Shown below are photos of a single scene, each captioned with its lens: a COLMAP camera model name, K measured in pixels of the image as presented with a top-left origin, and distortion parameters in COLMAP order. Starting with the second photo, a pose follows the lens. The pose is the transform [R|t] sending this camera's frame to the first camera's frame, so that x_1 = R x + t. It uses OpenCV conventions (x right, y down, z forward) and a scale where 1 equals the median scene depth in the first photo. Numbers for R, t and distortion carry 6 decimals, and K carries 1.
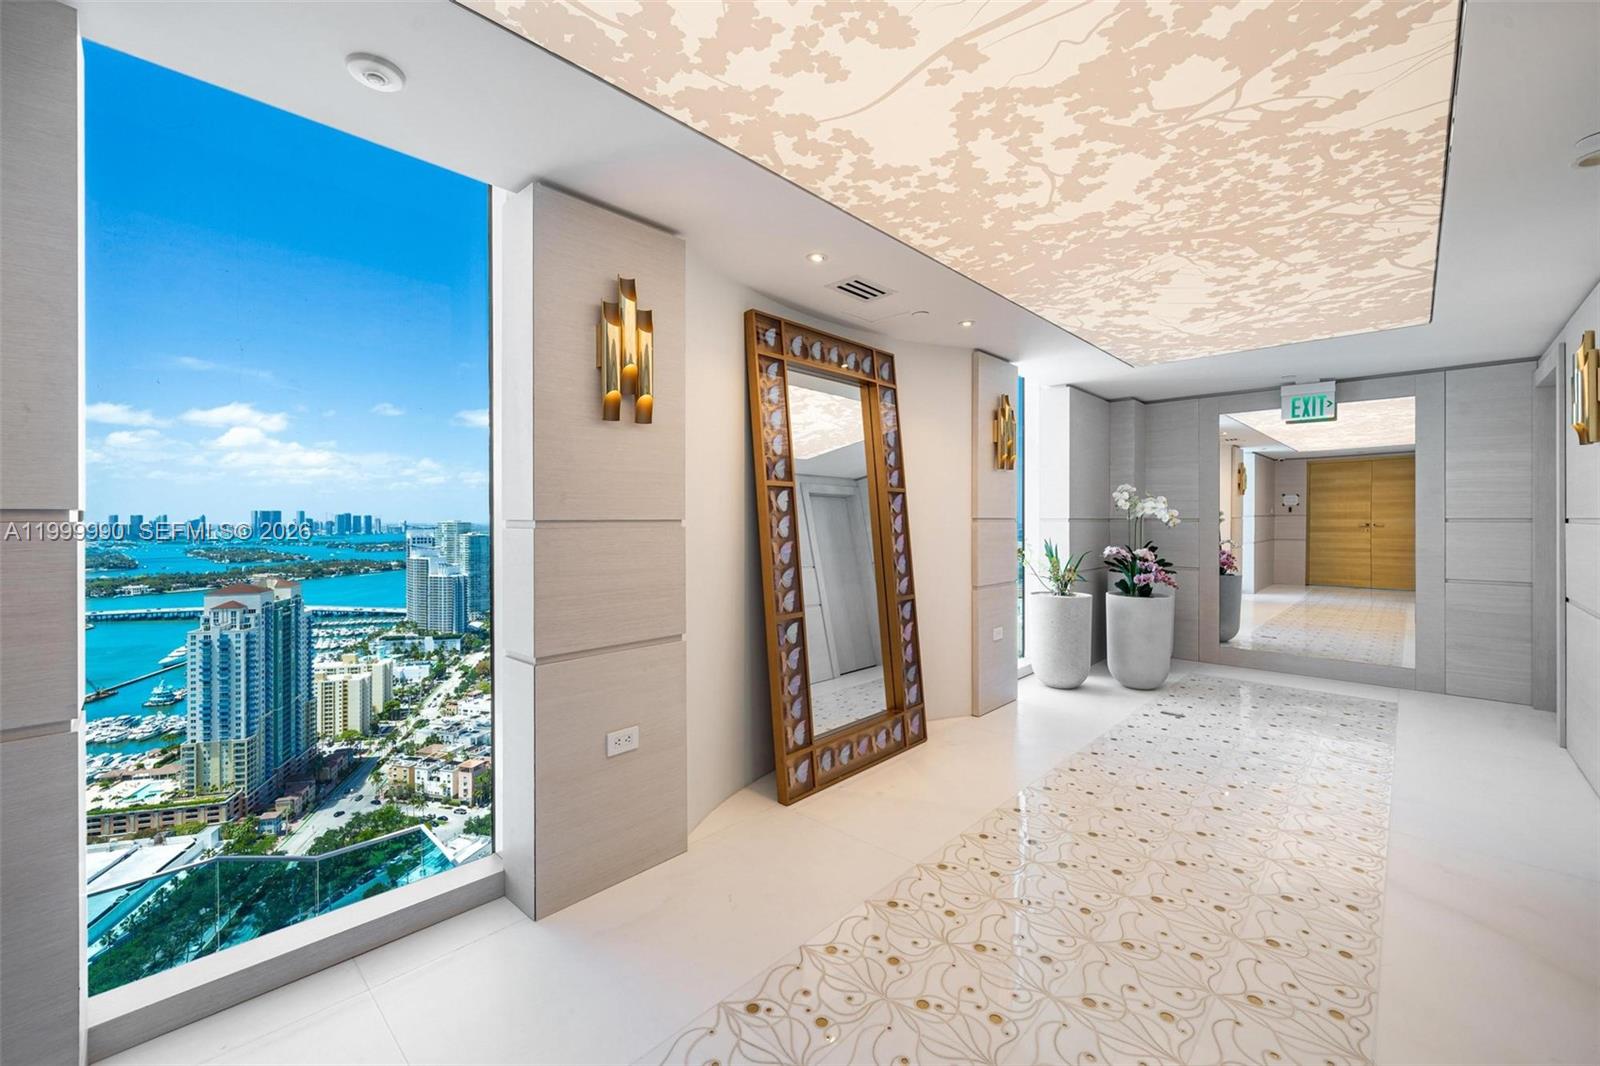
lens RADIAL K [[639.0, 0, 798.7], [0, 639.0, 516.8], [0, 0, 1]] dist [-0.005950, 0.000944]
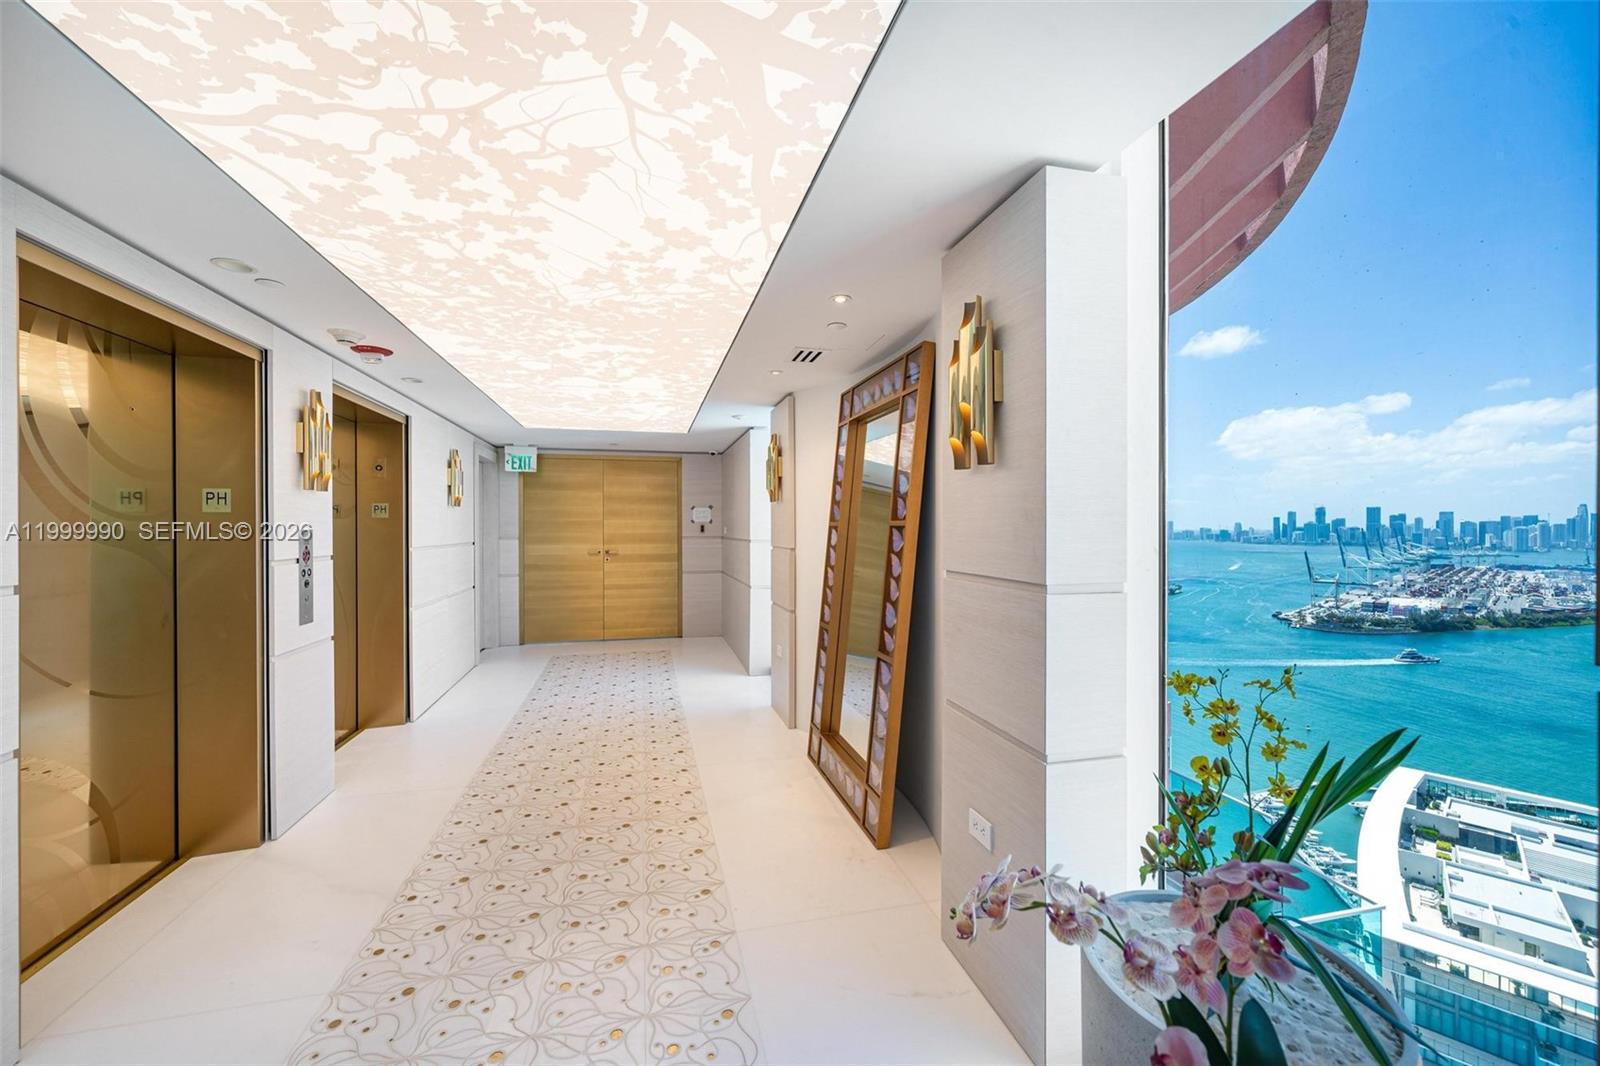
lens RADIAL K [[639.0, 0, 798.4], [0, 639.0, 525.9], [0, 0, 1]] dist [-0.005950, 0.000944]
pose [[-0.537825, 0.003071, -0.843051, 1.099010], [0.004343, 0.999990, 0.000872, -0.047881], [0.843045, -0.003192, -0.537833, 1.629885]]
